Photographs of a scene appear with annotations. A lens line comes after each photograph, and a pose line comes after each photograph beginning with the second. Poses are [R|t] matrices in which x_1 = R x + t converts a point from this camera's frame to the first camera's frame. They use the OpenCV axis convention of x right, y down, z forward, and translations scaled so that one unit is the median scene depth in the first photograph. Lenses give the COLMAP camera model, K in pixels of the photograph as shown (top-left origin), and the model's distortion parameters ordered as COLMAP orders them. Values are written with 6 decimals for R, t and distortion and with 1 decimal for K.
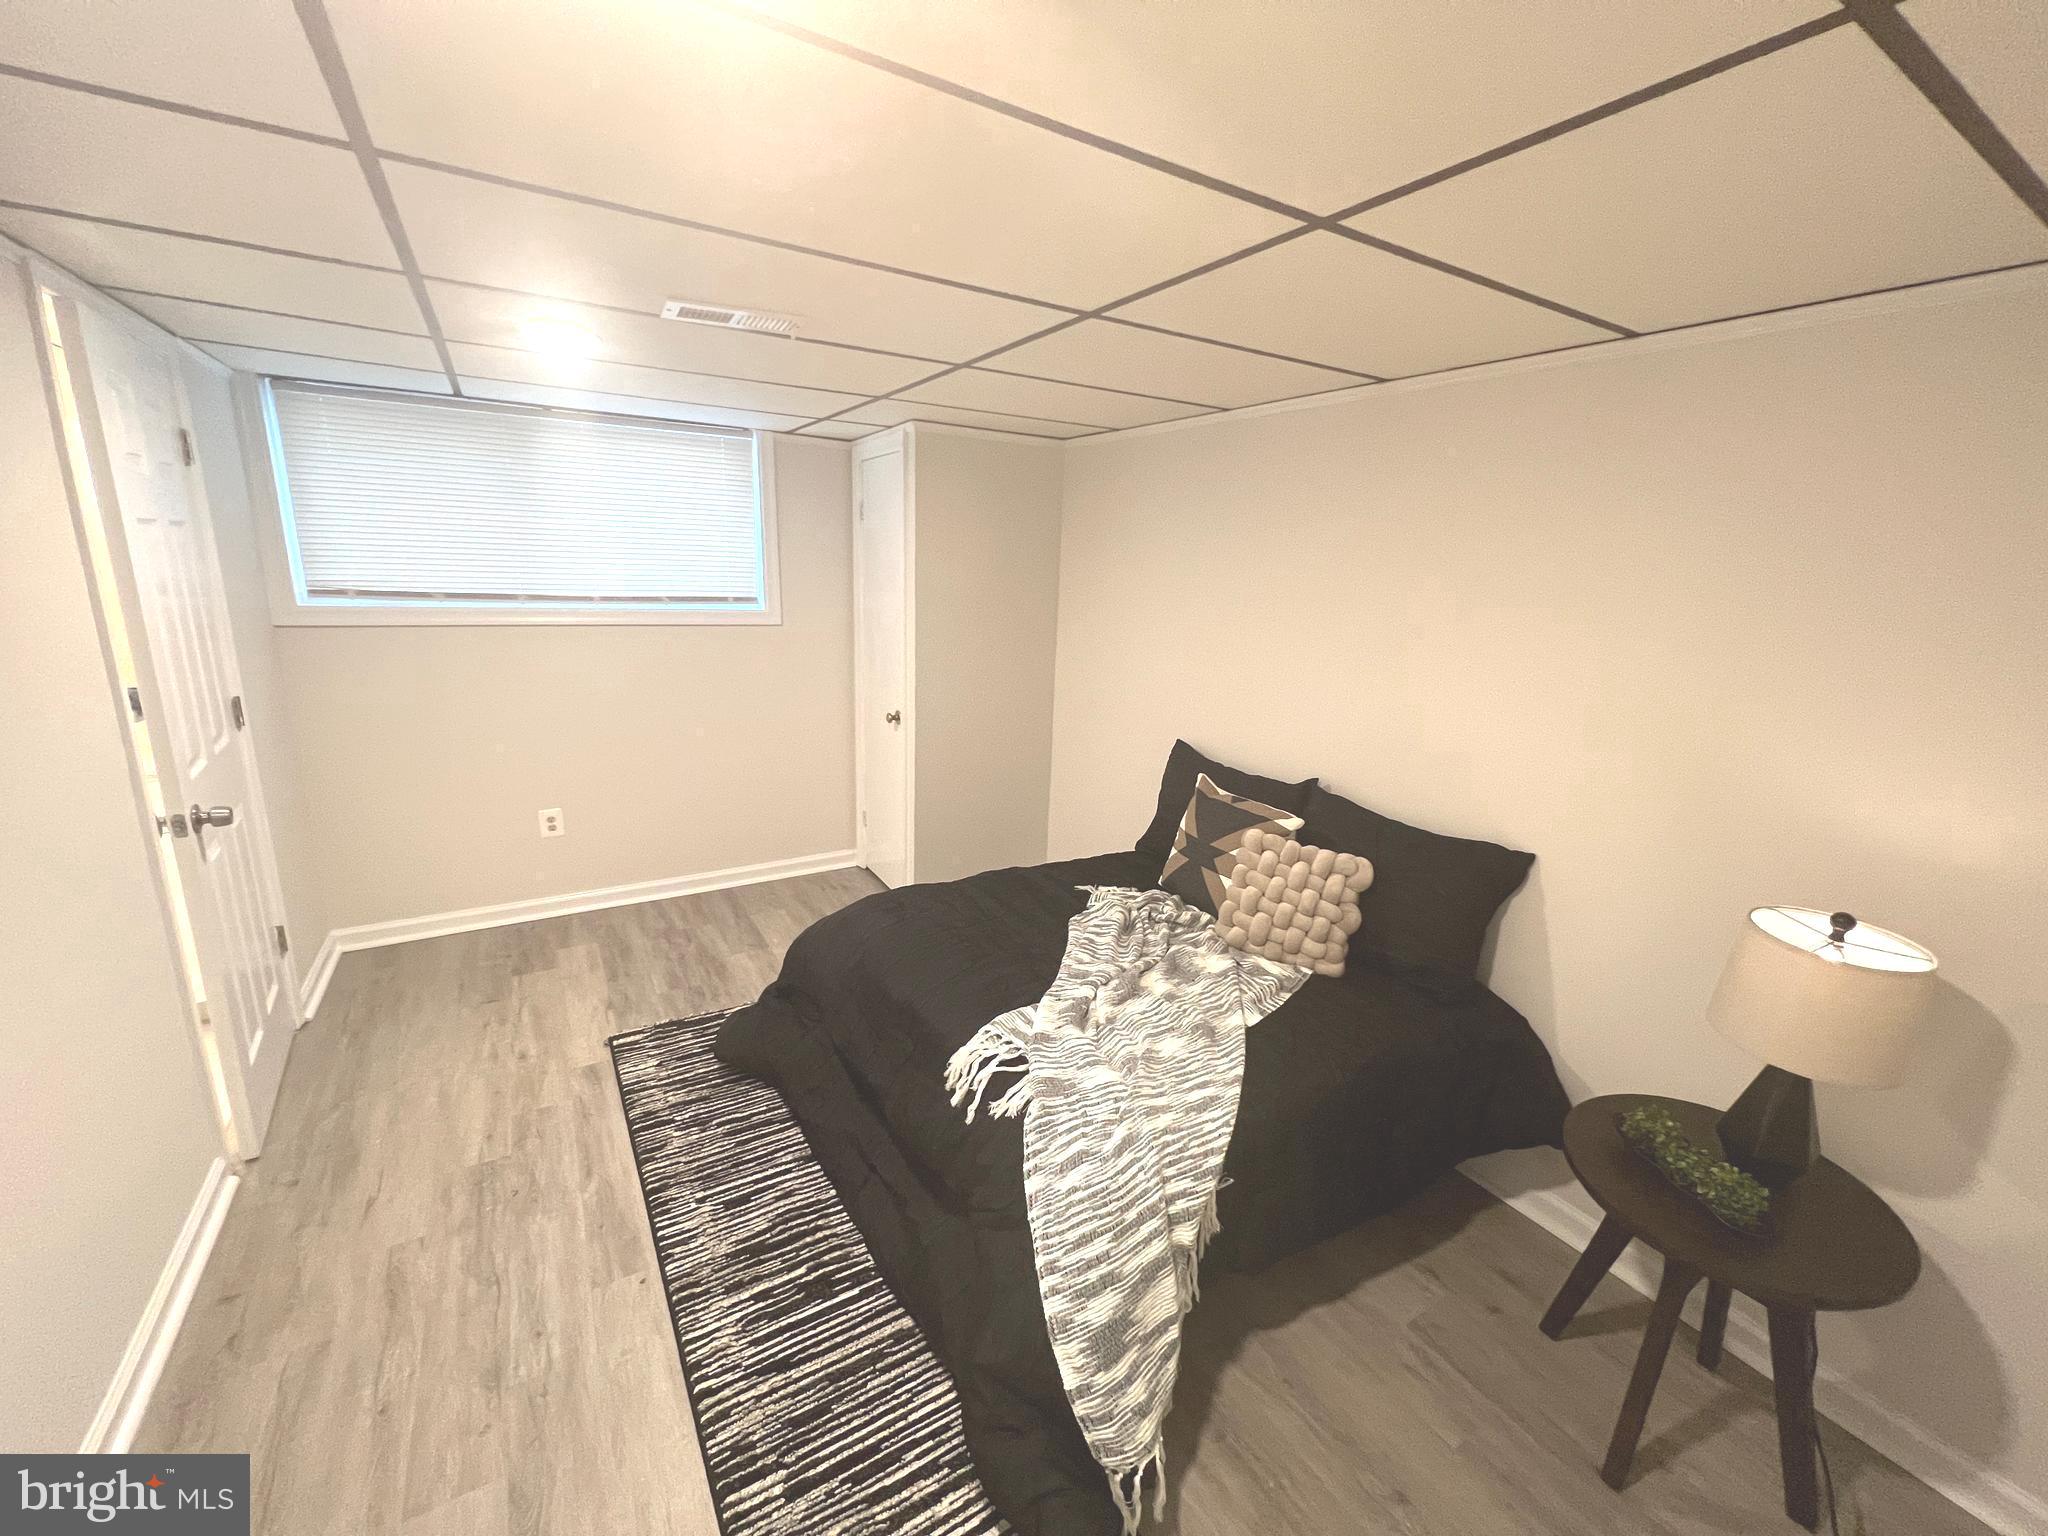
lens RADIAL K [[820.8, 0, 1017.2], [0, 820.8, 763.9], [0, 0, 1]] dist [-0.002532, 0.000803]
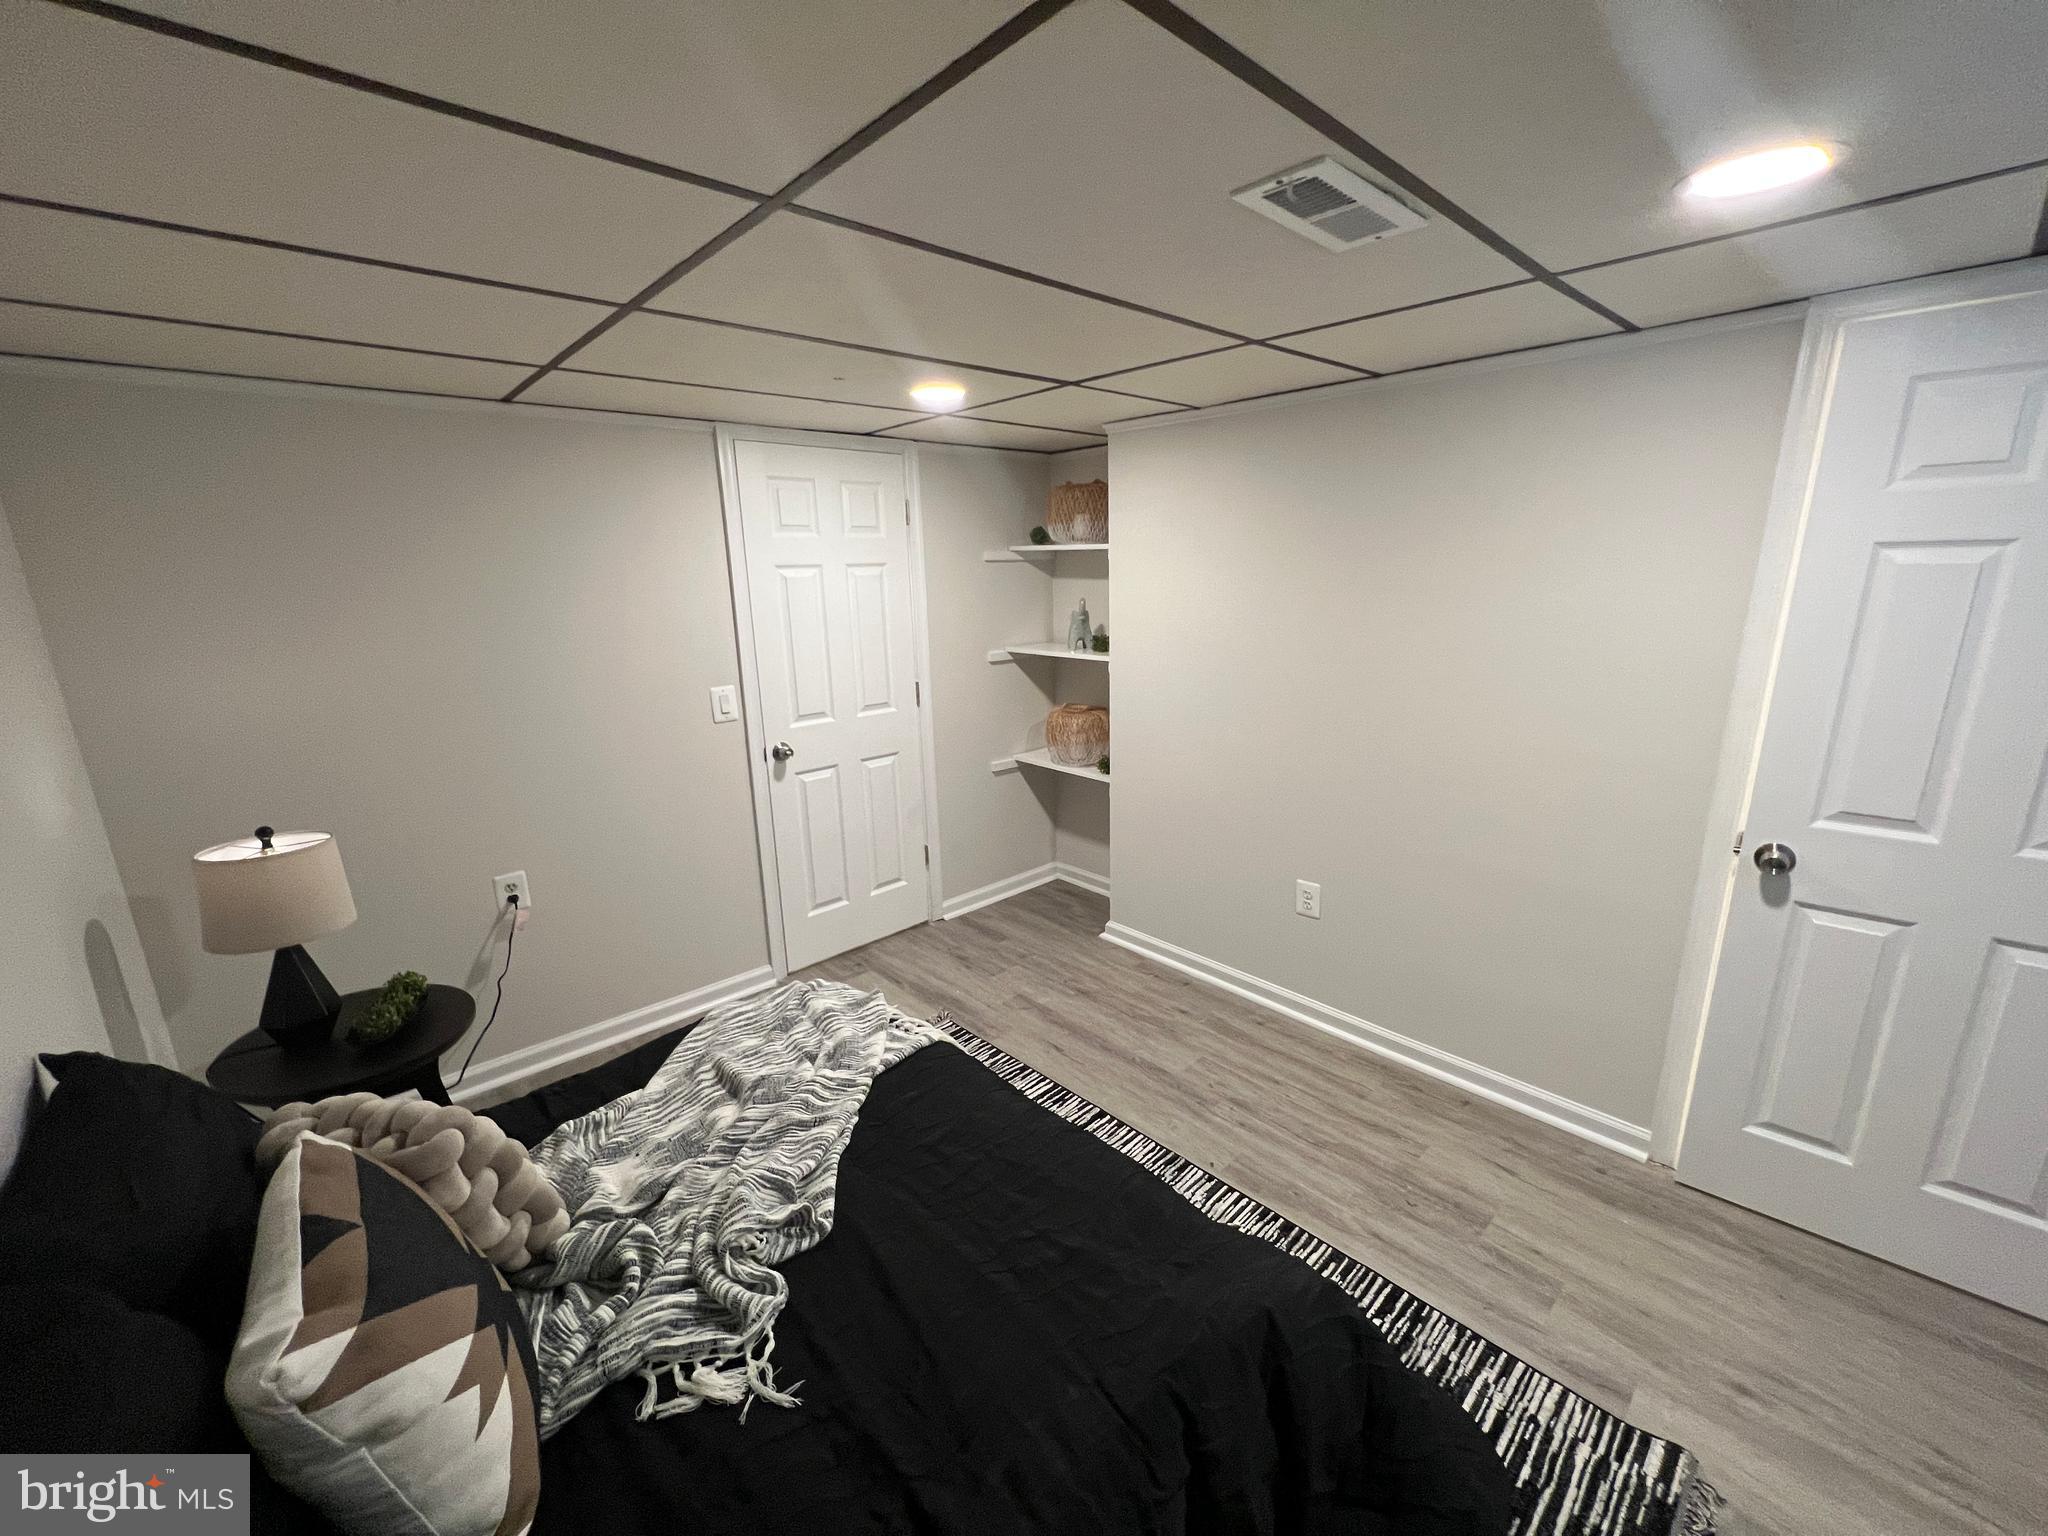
lens RADIAL K [[820.8, 0, 1035.5], [0, 820.8, 783.9], [0, 0, 1]] dist [-0.002532, 0.000803]
pose [[-0.975570, 0.039193, -0.216162, 0.040792], [-0.067525, 0.882828, 0.464818, -0.384110], [0.209052, 0.468059, -0.858614, 1.564022]]
